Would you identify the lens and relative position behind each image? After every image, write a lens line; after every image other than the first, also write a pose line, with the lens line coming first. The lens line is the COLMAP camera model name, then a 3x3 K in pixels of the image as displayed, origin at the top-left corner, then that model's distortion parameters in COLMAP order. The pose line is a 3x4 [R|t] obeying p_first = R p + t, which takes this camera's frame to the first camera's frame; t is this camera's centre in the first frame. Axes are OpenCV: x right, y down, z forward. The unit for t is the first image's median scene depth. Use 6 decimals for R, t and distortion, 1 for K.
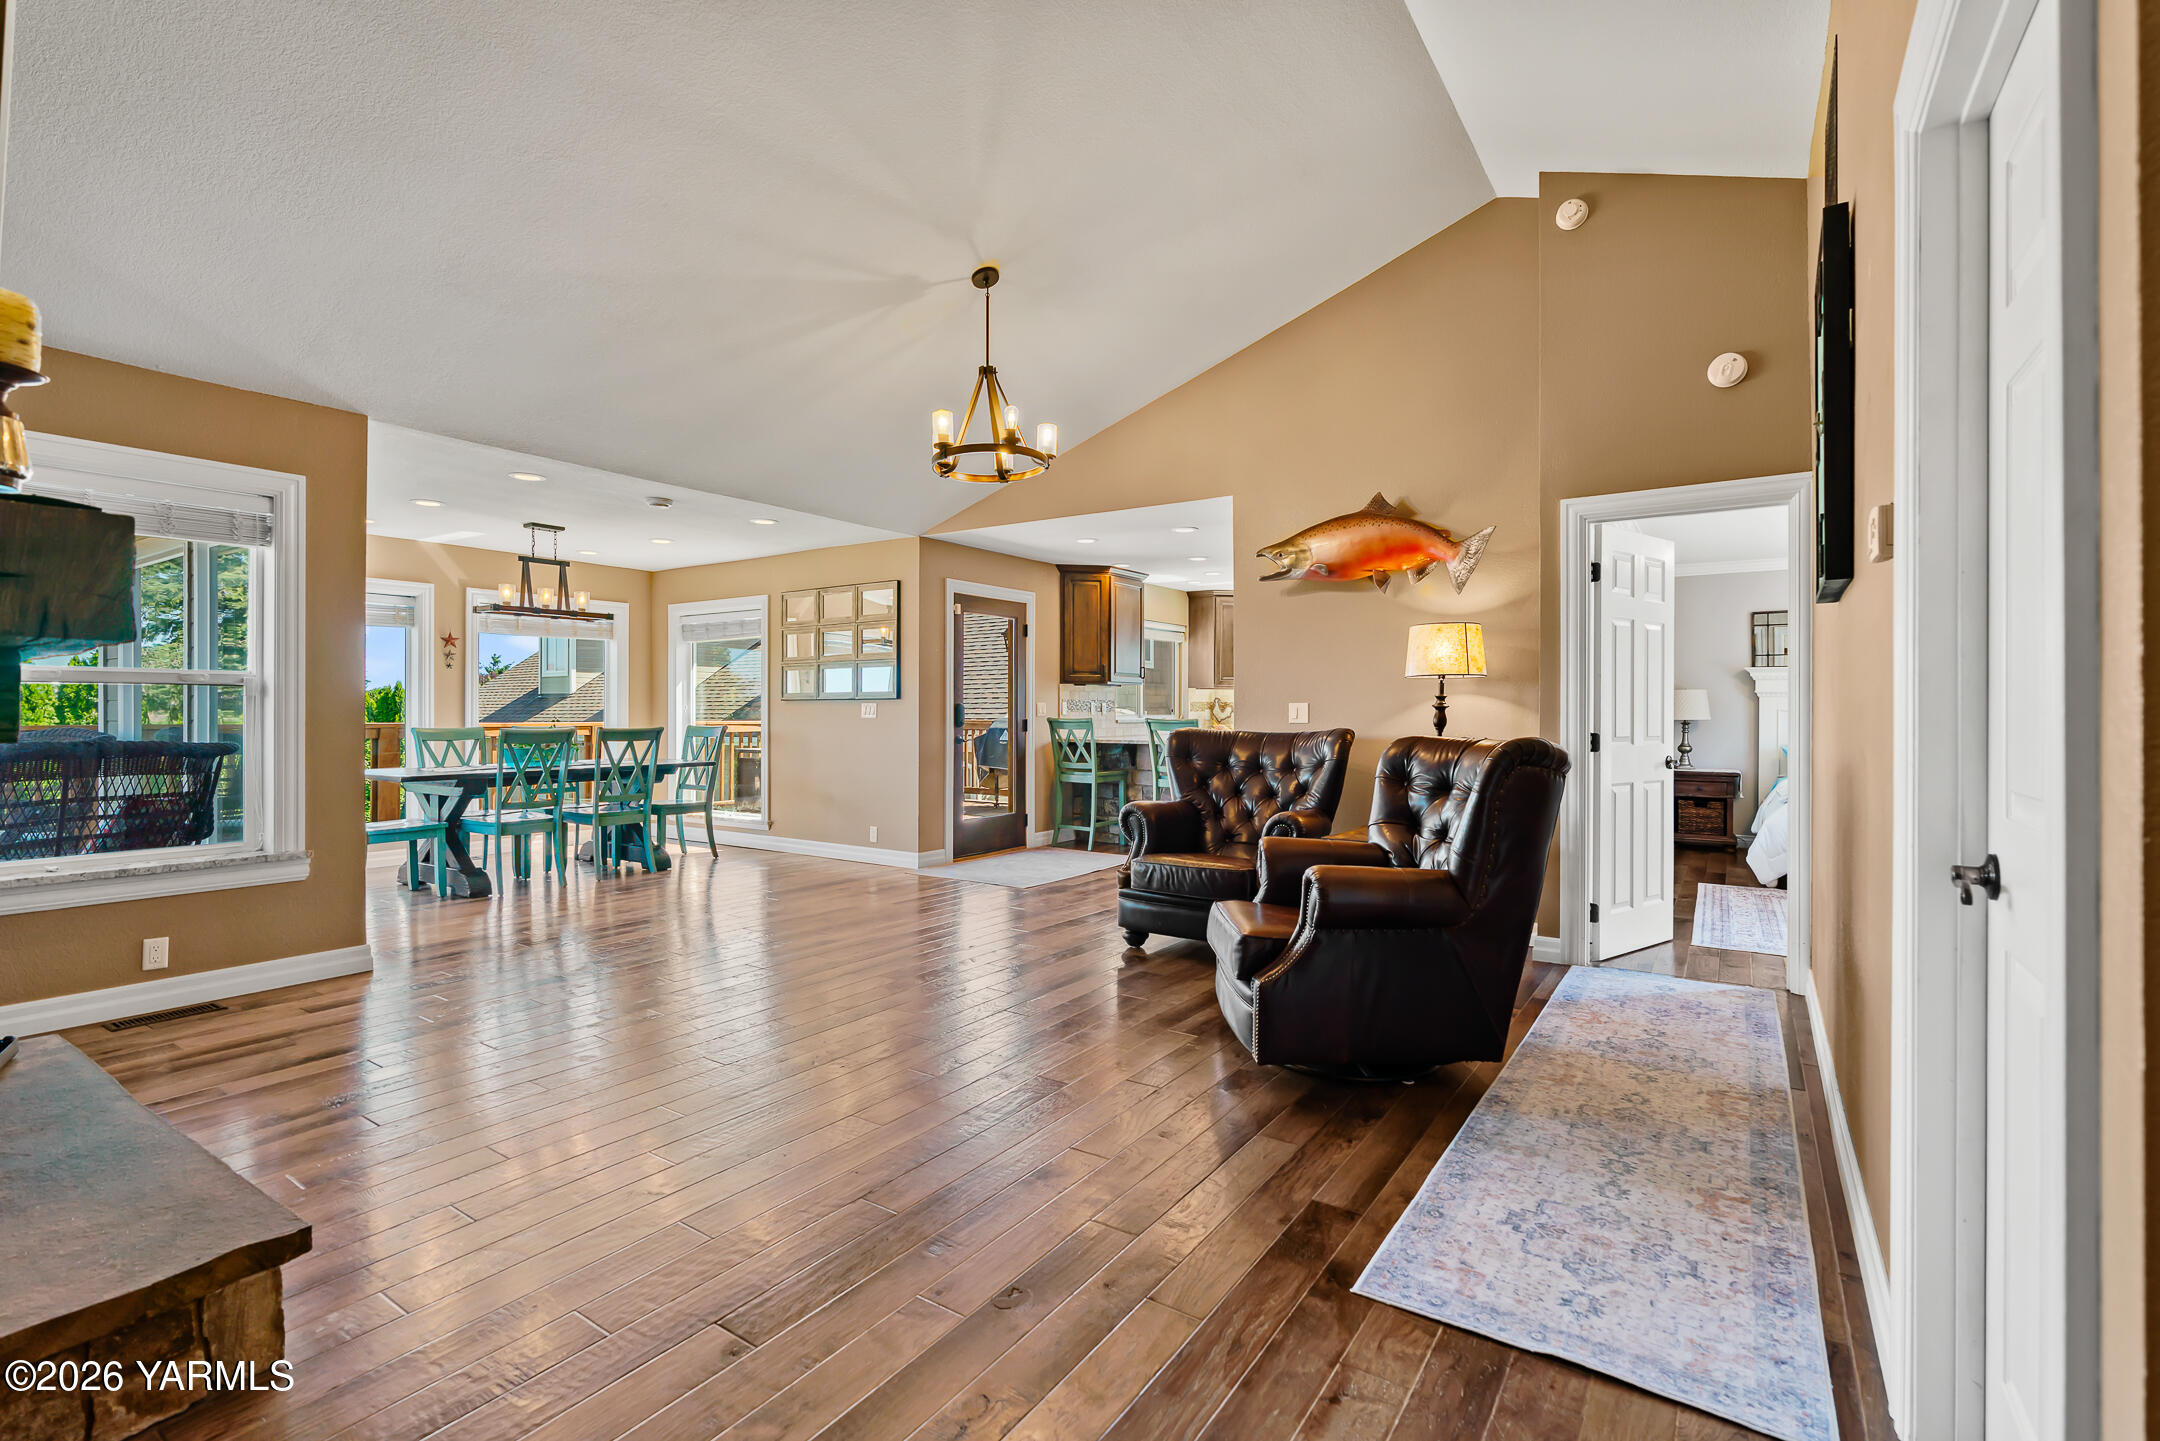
lens RADIAL K [[990.8, 0, 1078.3], [0, 990.8, 711.0], [0, 0, 1]] dist [0.000037, 0.000000]
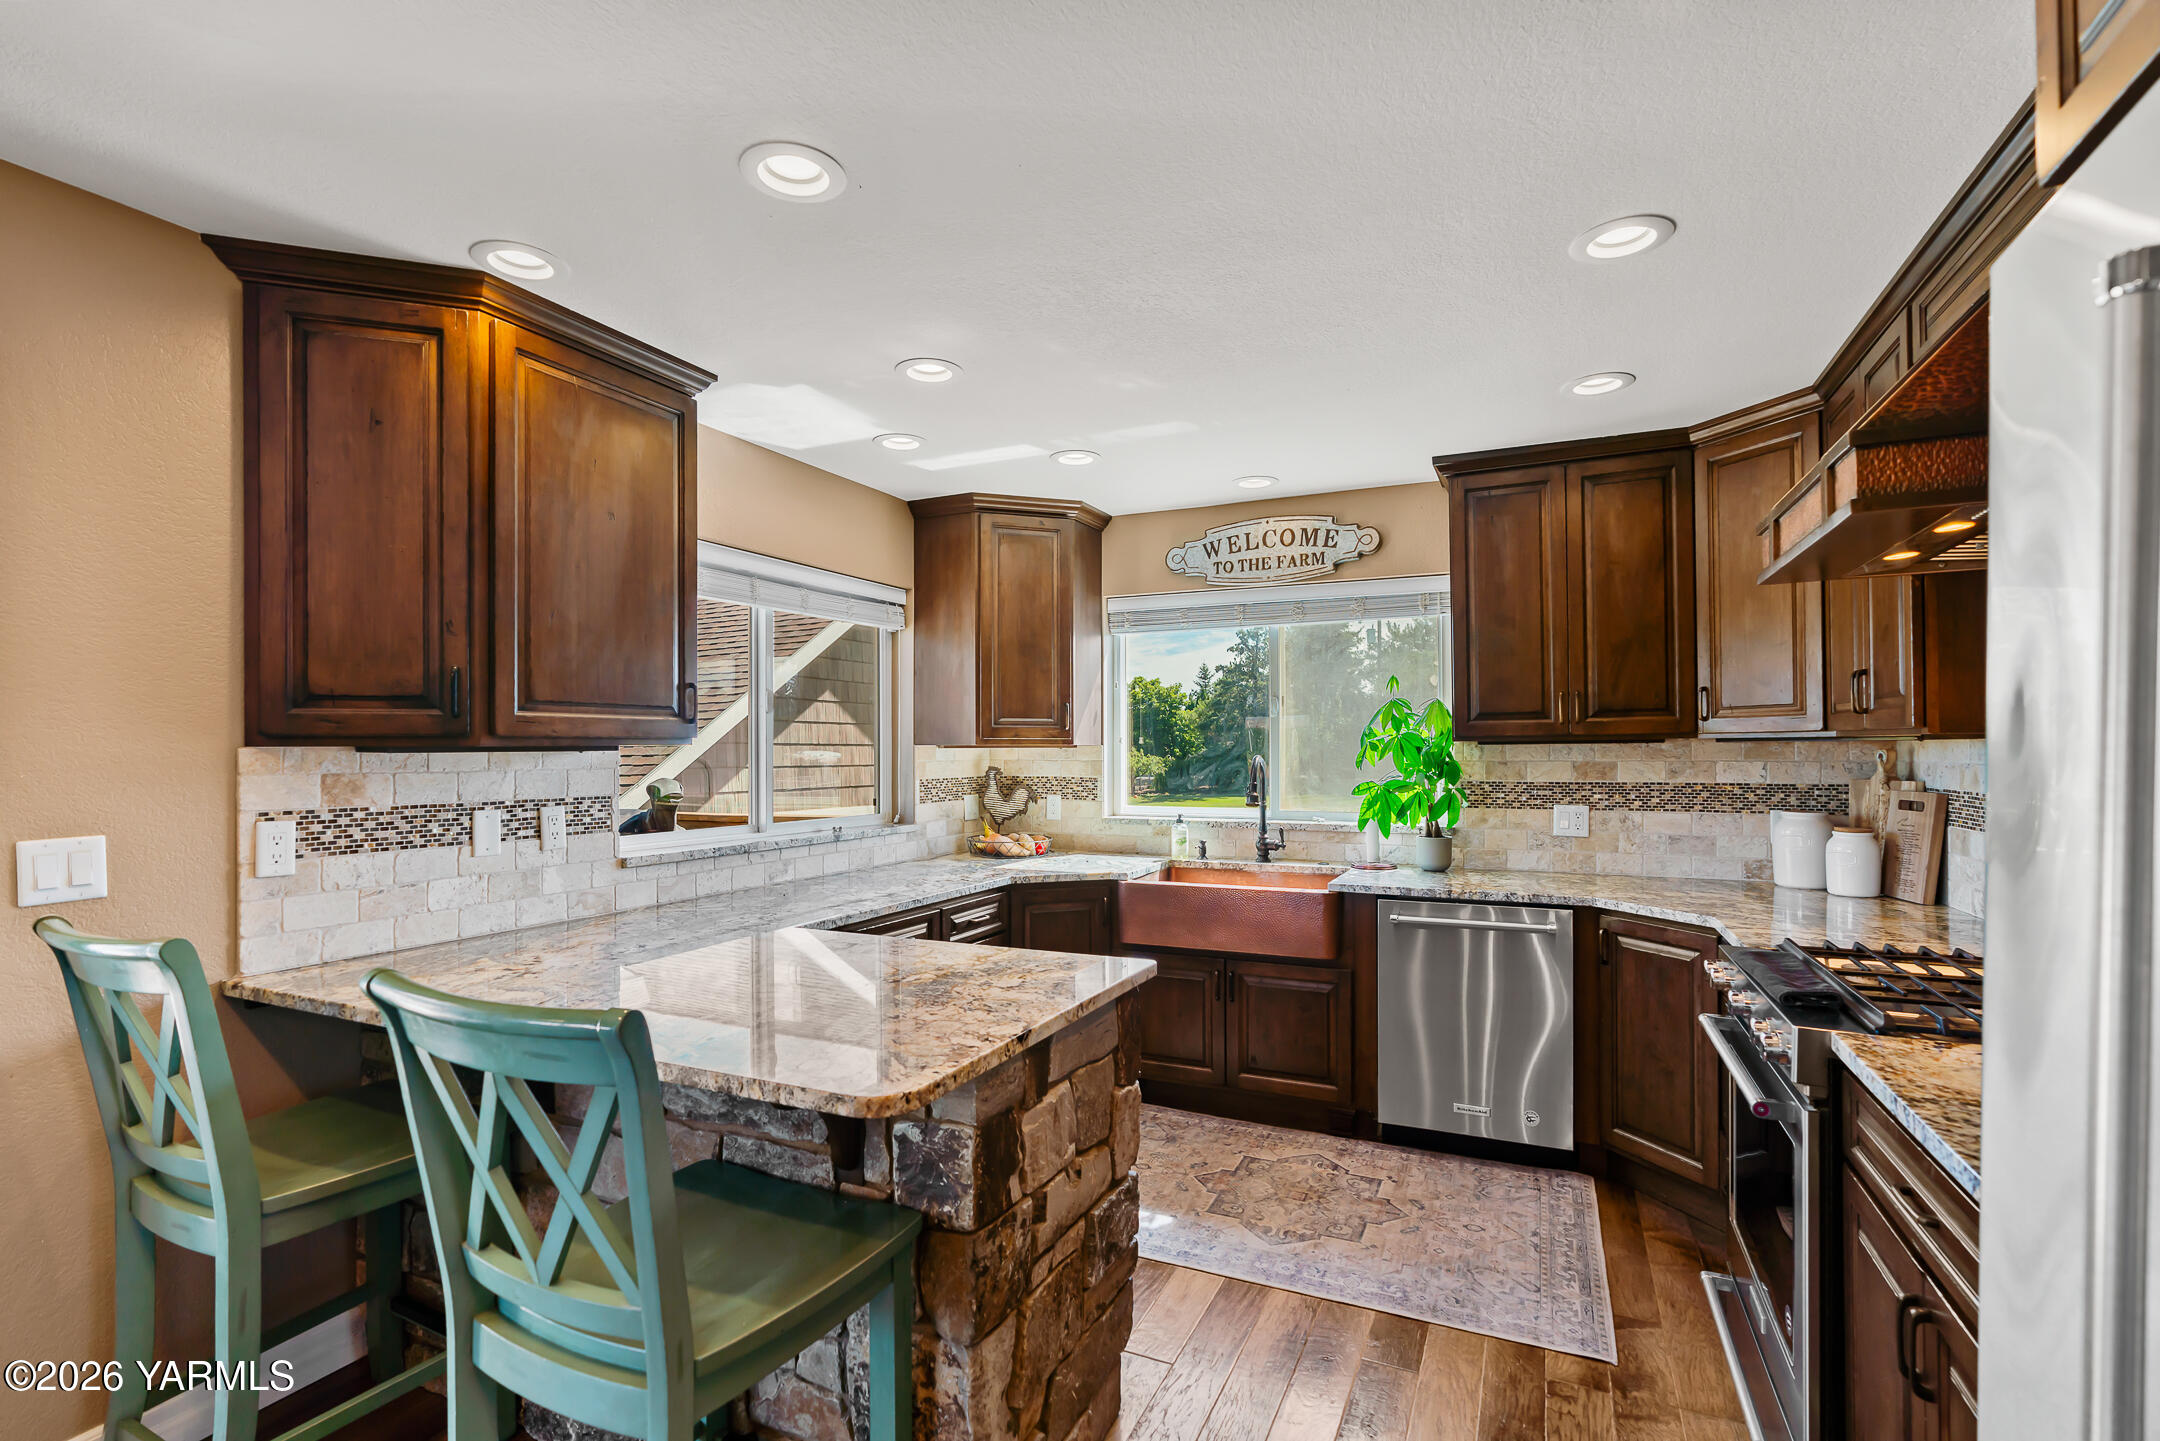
lens RADIAL K [[980.5, 0, 1081.7], [0, 980.5, 736.5], [0, 0, 1]] dist [-0.001055, -0.000151]
pose [[0.988815, -0.001926, 0.149136, 0.120487], [0.004422, 0.999856, -0.016409, -0.020379], [-0.149083, 0.016885, 0.988681, 0.606436]]
